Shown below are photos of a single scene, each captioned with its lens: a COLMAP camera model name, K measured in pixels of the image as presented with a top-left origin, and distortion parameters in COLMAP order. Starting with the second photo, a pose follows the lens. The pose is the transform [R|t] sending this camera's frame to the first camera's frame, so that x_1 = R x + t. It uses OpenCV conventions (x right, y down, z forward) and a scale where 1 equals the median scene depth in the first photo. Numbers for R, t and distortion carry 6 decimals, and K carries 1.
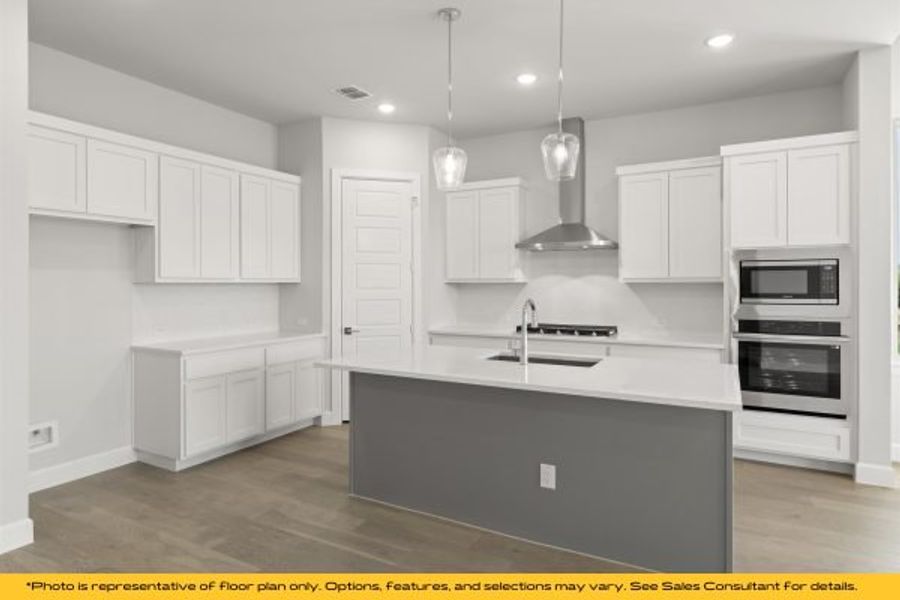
lens RADIAL K [[499.9, 0, 449.3], [0, 499.9, 284.3], [0, 0, 1]] dist [-0.000579, -0.000135]
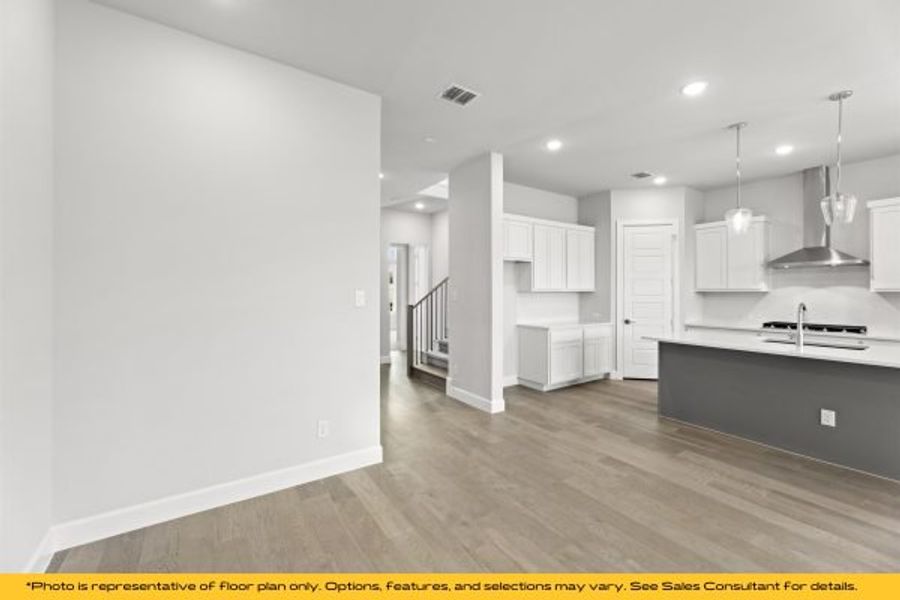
lens RADIAL K [[355.4, 0, 457.6], [0, 355.4, 291.0], [0, 0, 1]] dist [-0.000493, -0.000209]
pose [[0.890005, 0.002219, -0.455946, -0.195192], [-0.003720, 0.999990, -0.002395, -0.000275], [0.455936, 0.003828, 0.890004, -0.300924]]
